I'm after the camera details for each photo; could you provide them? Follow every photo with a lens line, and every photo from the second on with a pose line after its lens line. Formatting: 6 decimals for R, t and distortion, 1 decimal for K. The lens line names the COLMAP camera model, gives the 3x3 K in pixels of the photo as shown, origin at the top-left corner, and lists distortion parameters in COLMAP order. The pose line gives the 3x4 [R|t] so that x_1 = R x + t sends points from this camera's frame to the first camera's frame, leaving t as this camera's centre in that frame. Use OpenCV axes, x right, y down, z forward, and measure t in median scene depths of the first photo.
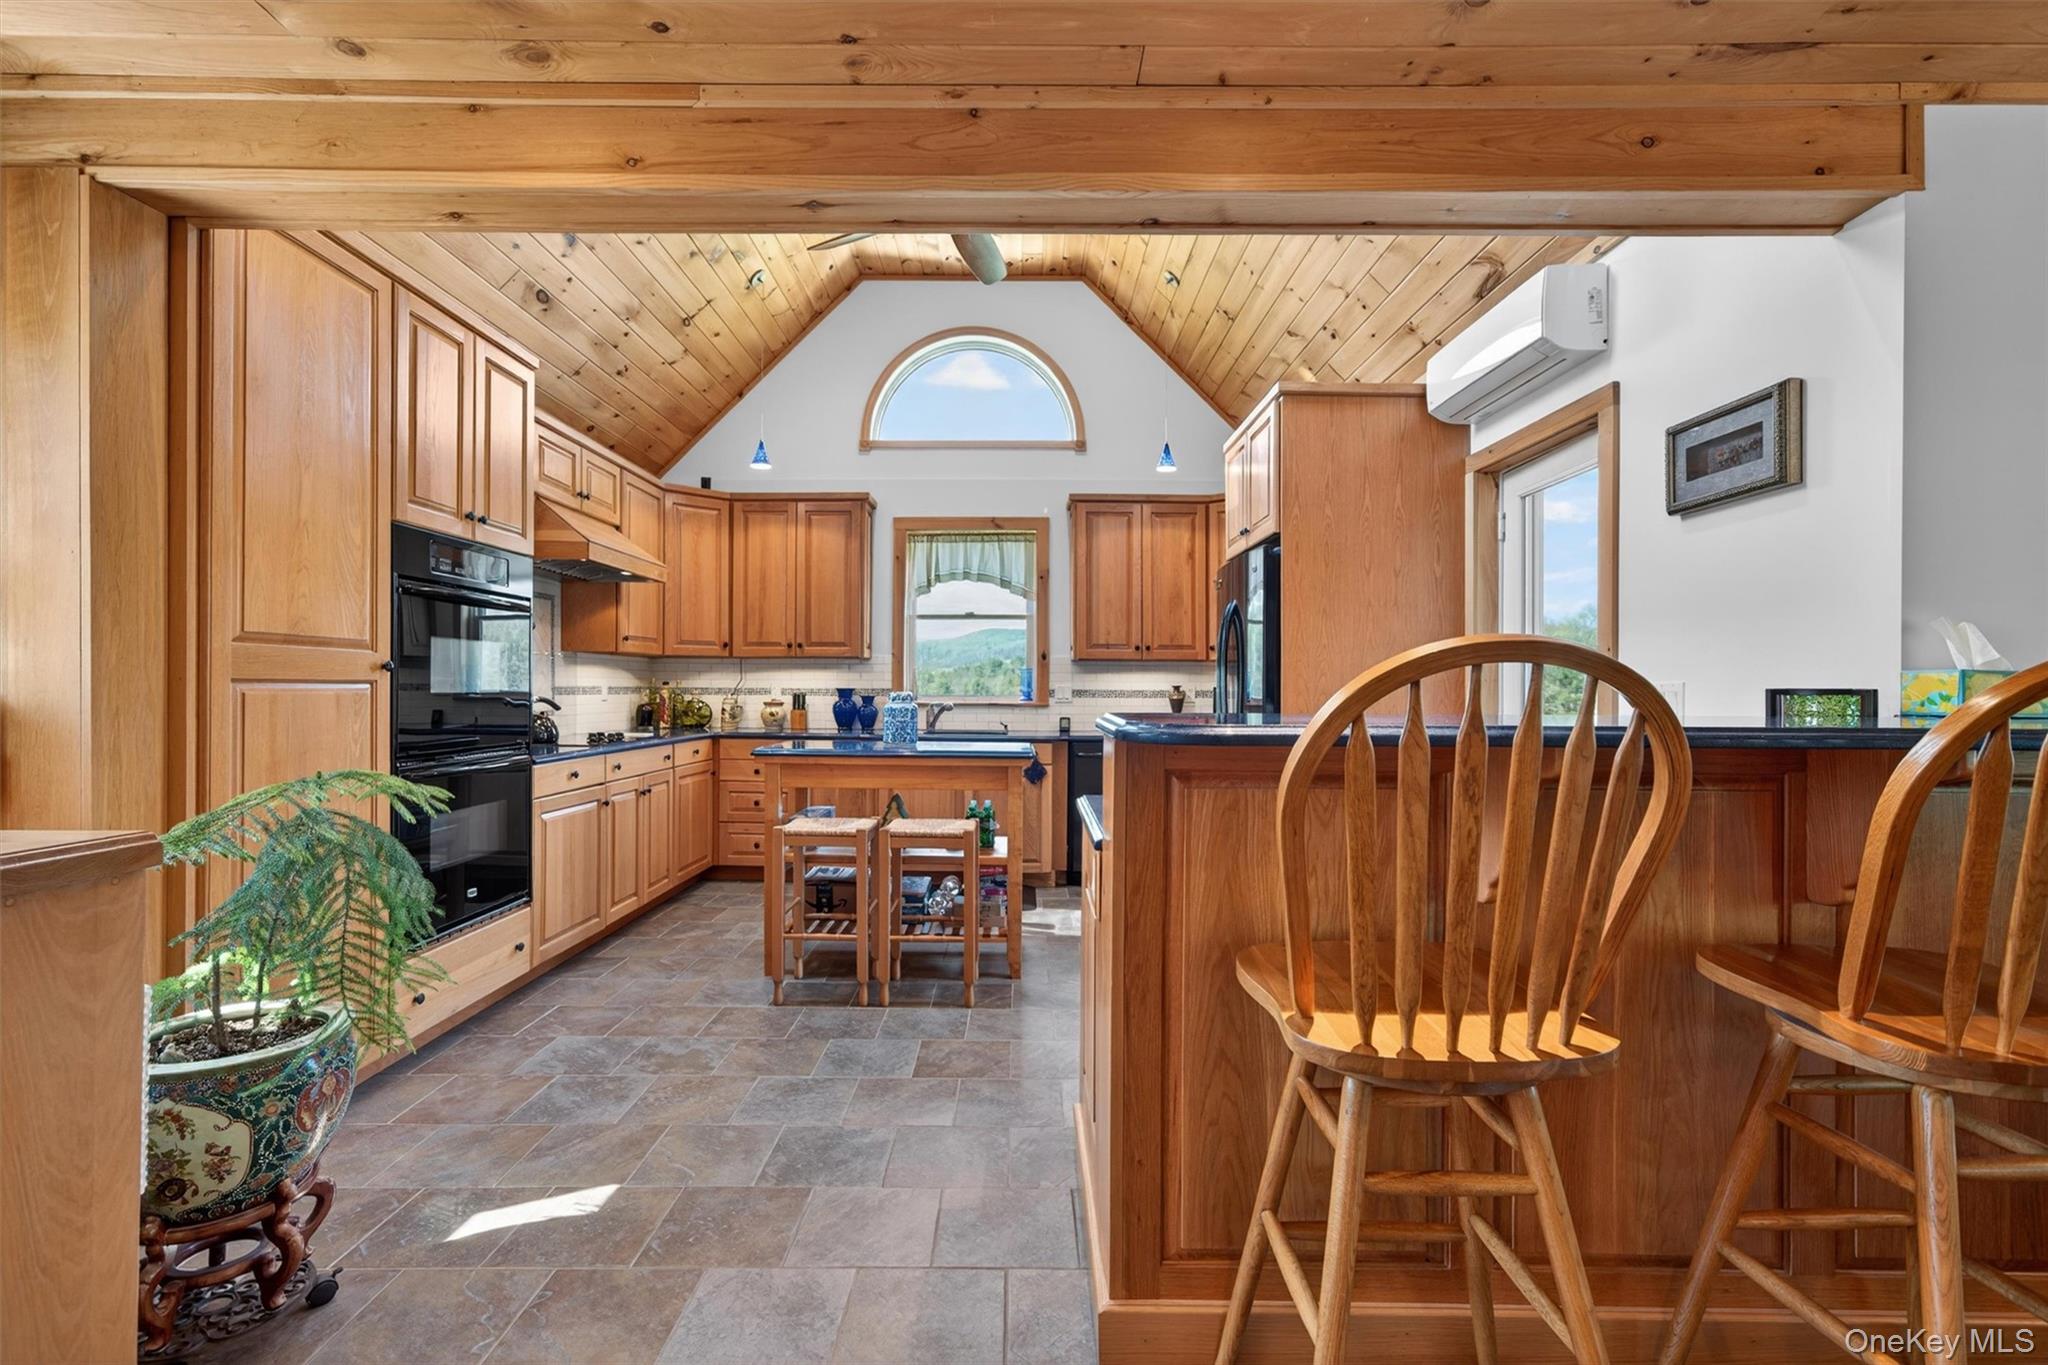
lens RADIAL K [[928.6, 0, 1014.4], [0, 928.6, 692.9], [0, 0, 1]] dist [-0.001835, 0.000325]
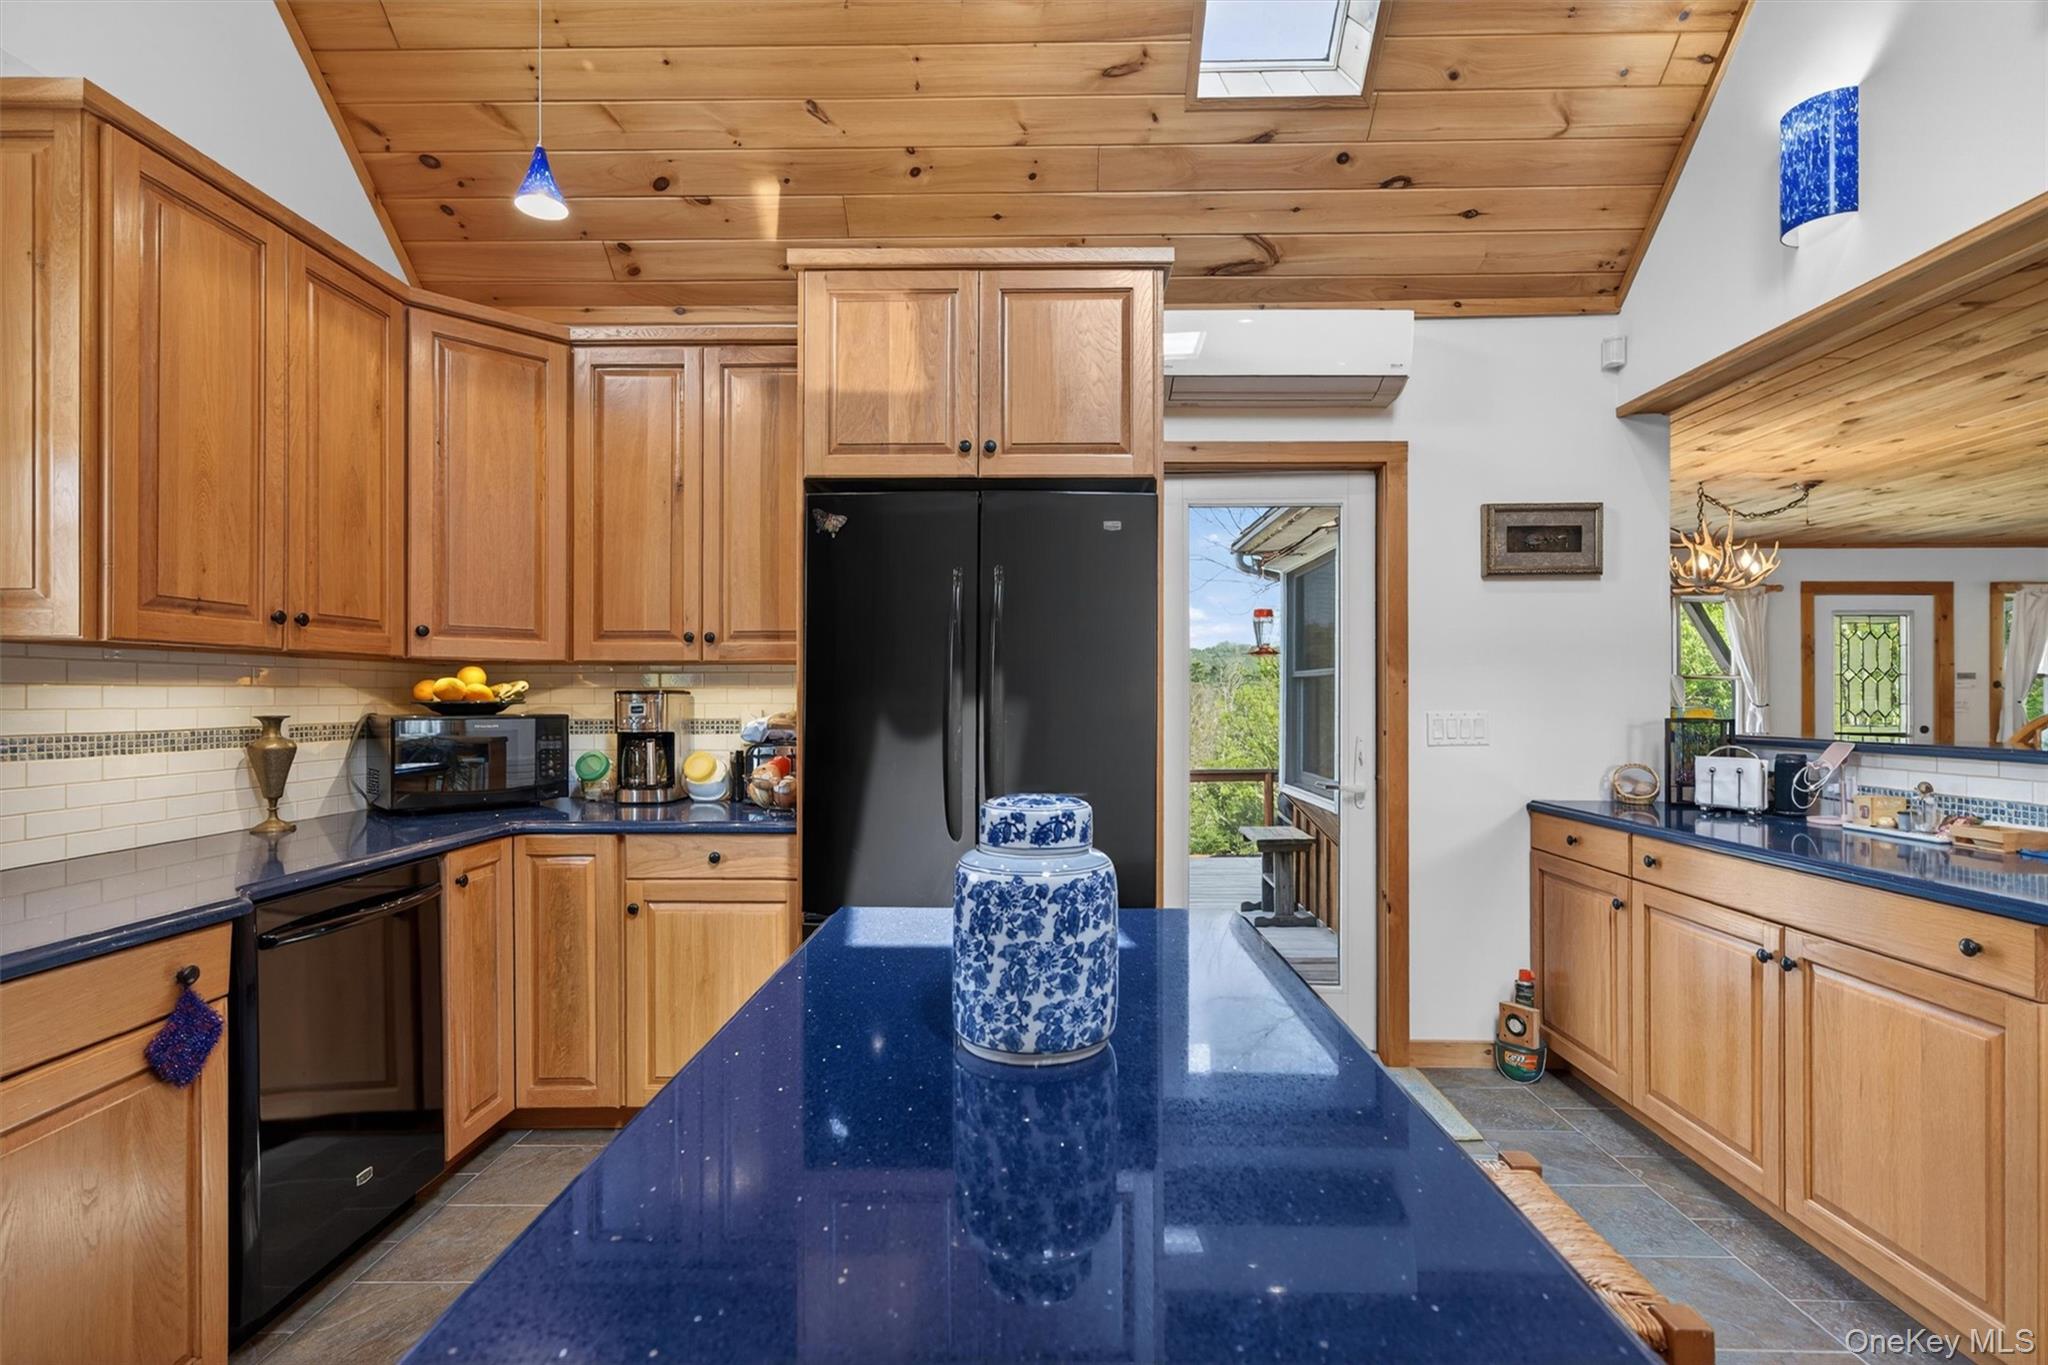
lens RADIAL K [[928.6, 0, 1014.4], [0, 928.6, 692.9], [0, 0, 1]] dist [-0.001835, 0.000325]
pose [[0.019231, 0.000547, 0.999815, -0.227404], [0.003810, 0.999993, -0.000621, -0.016677], [-0.999808, 0.003821, 0.019229, 0.692447]]
